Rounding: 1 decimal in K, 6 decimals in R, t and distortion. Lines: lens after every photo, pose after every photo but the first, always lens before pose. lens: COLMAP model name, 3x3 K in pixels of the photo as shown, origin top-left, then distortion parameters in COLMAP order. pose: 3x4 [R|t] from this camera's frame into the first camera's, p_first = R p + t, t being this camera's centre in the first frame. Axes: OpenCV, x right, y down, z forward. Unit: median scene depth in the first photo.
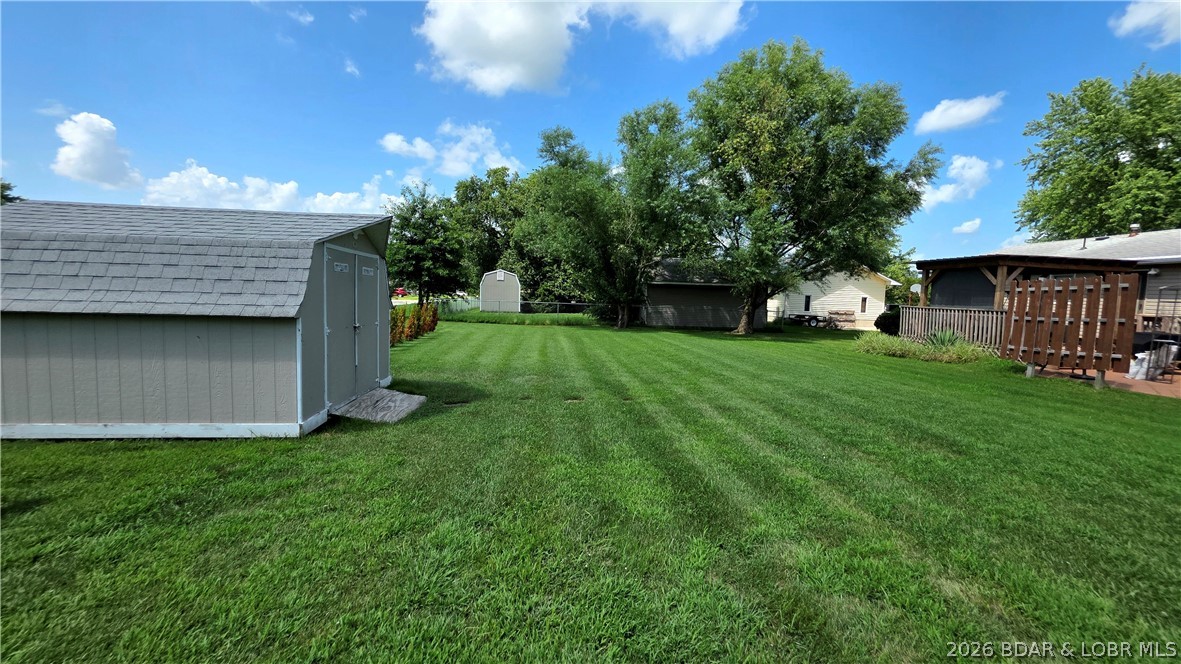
lens RADIAL K [[471.4, 0, 586.1], [0, 471.4, 328.8], [0, 0, 1]] dist [-0.000446, -0.000006]
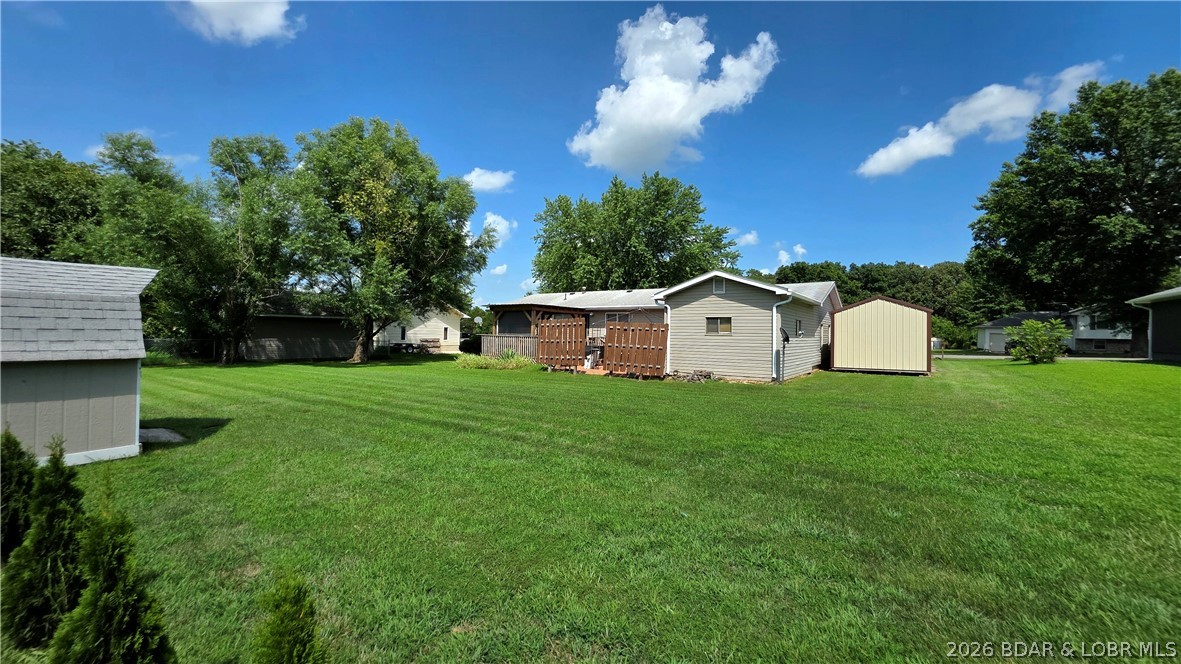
lens RADIAL K [[471.4, 0, 586.1], [0, 471.4, 328.8], [0, 0, 1]] dist [-0.000446, -0.000006]
pose [[0.657714, -0.012840, 0.753158, -0.192273], [0.058615, 0.997695, -0.034178, 0.002395], [-0.750984, 0.066626, 0.656951, -0.180167]]
